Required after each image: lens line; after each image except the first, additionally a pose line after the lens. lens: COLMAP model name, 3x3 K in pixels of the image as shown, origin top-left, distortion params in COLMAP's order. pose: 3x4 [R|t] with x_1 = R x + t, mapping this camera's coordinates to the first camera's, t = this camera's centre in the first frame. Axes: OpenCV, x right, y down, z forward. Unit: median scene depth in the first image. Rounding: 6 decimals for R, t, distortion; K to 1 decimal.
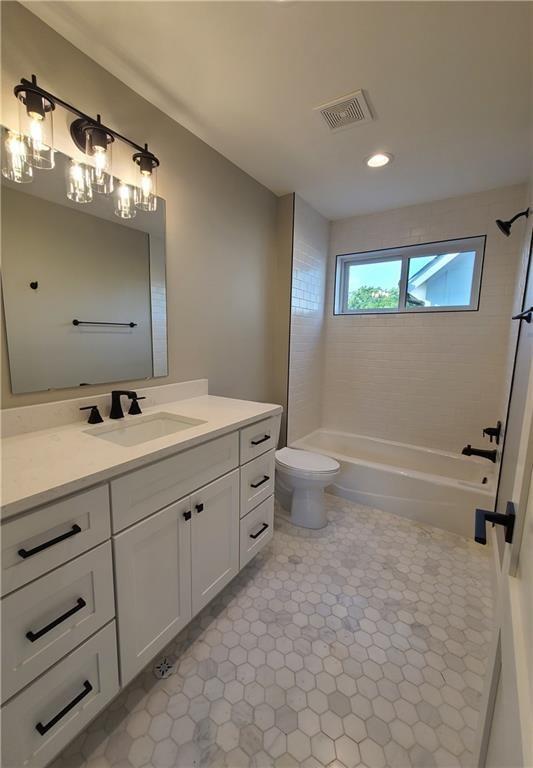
lens RADIAL K [[311.7, 0, 266.5], [0, 311.7, 384.0], [0, 0, 1]] dist [0.000139, 0.000003]
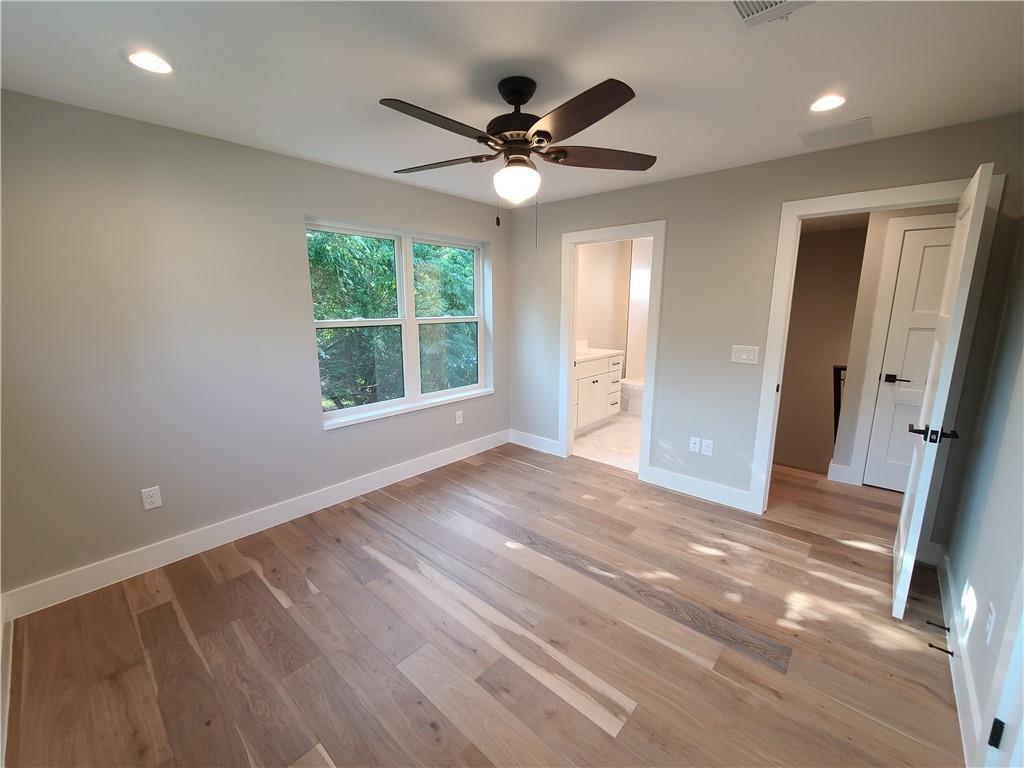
lens RADIAL K [[419.0, 0, 511.5], [0, 419.0, 385.9], [0, 0, 1]] dist [-0.001501, -0.000881]
pose [[0.984028, 0.013148, -0.177528, -0.206857], [-0.005641, 0.999071, 0.042726, 0.188733], [0.177925, -0.041042, 0.983188, -2.024410]]
